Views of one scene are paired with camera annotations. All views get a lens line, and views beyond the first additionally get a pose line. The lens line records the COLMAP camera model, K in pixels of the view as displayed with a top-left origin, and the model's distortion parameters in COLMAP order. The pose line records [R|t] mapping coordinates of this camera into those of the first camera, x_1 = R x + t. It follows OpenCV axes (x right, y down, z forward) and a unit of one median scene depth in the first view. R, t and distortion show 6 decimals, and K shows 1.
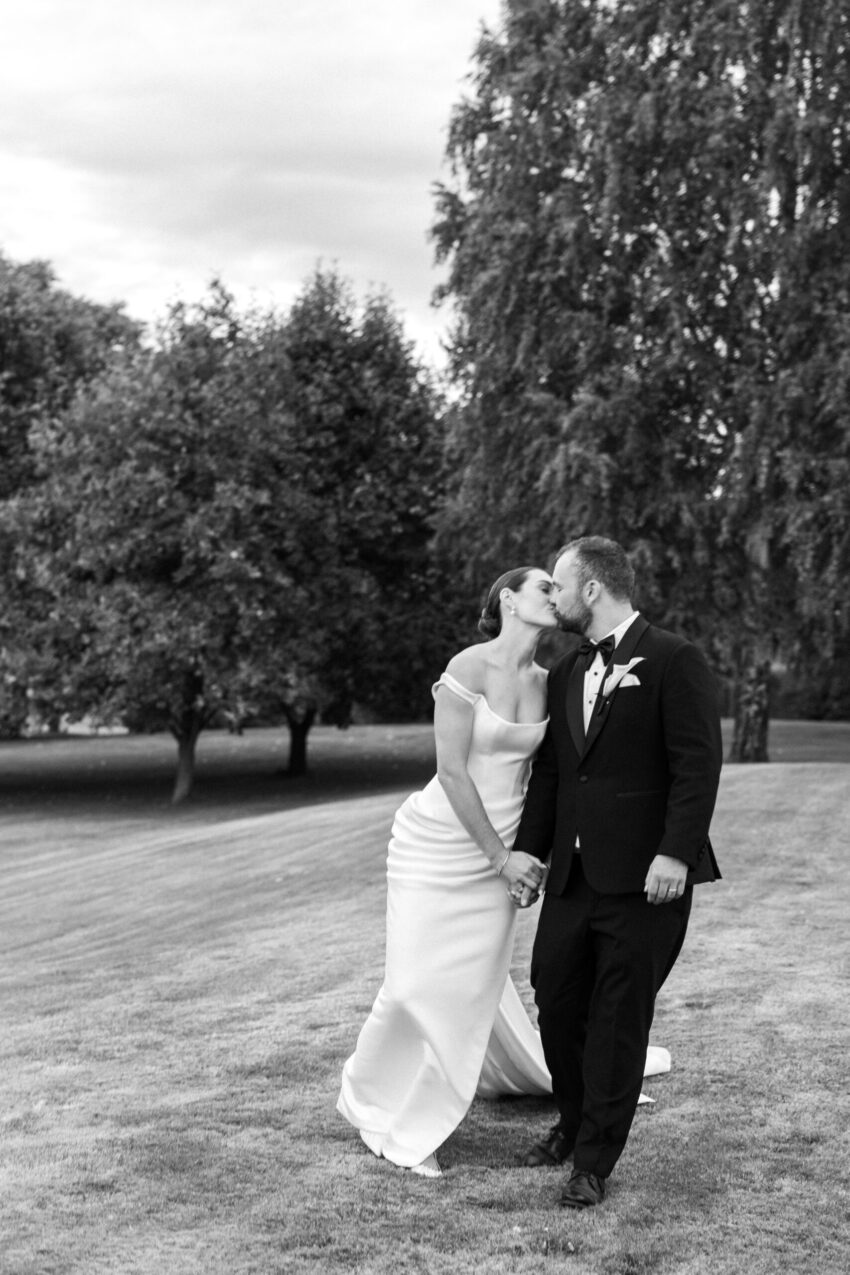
lens RADIAL K [[2286.7, 0, 422.9], [0, 2286.7, 637.1], [0, 0, 1]] dist [0.013702, 0.000000]
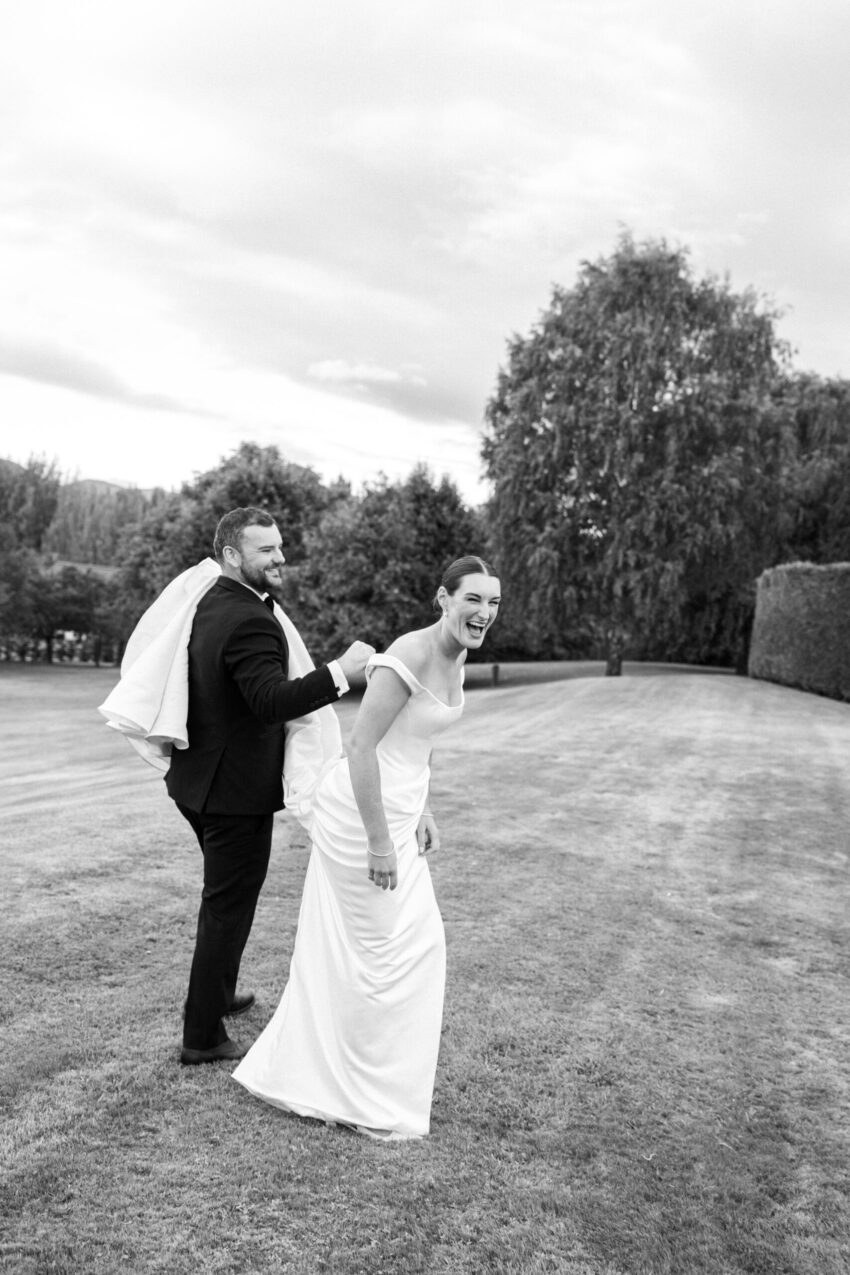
lens RADIAL K [[1282.1, 0, 431.2], [0, 1282.1, 629.0], [0, 0, 1]] dist [-0.074910, 0.000000]
pose [[0.999973, -0.004037, 0.006117, -0.054406], [0.003984, 0.999954, 0.008703, -0.008411], [-0.006152, -0.008678, 0.999943, -0.322905]]
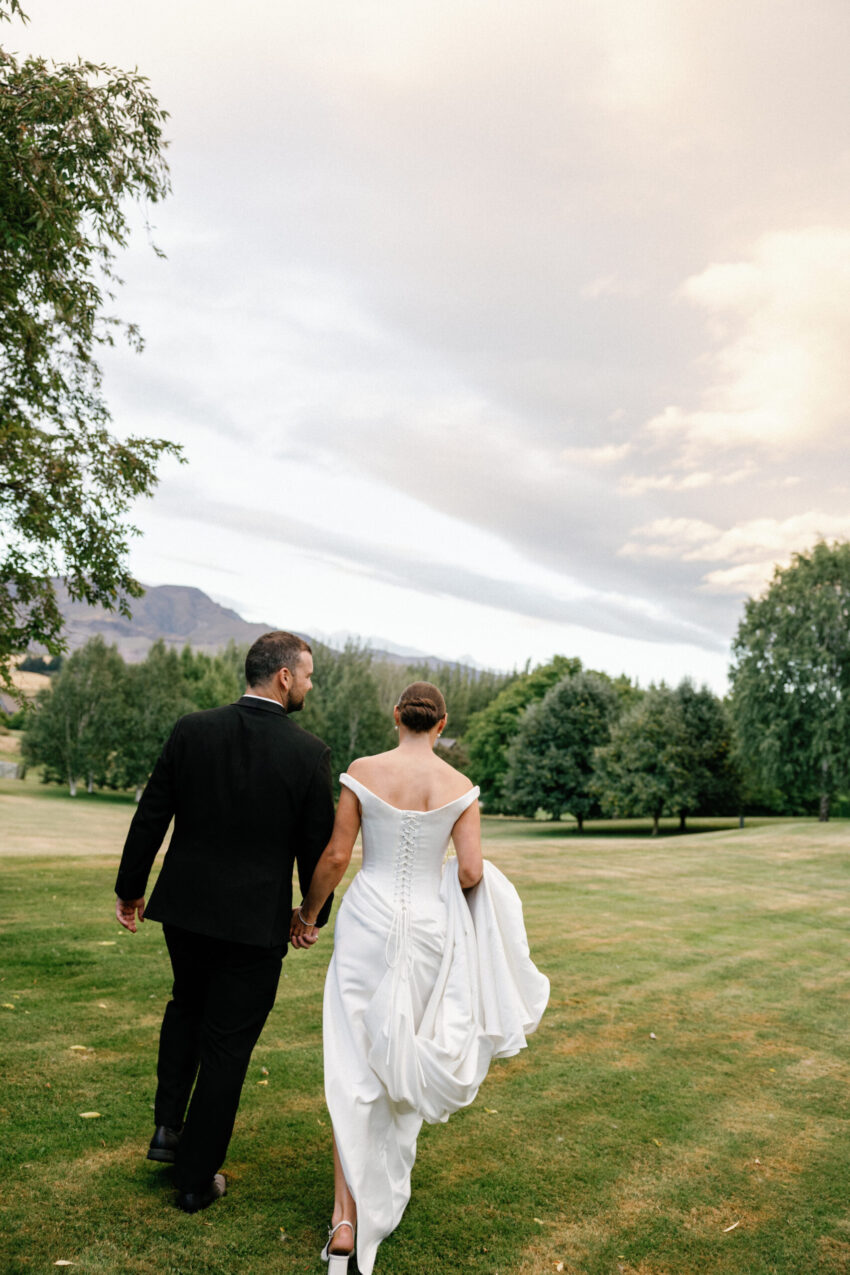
lens RADIAL K [[1152.4, 0, 429.5], [0, 1152.4, 646.7], [0, 0, 1]] dist [0.016424, 0.009060]
pose [[0.976874, -0.016825, -0.213153, -0.065733], [-0.007596, 0.993539, -0.113238, -0.012712], [0.213681, 0.112239, 0.970434, -0.878742]]
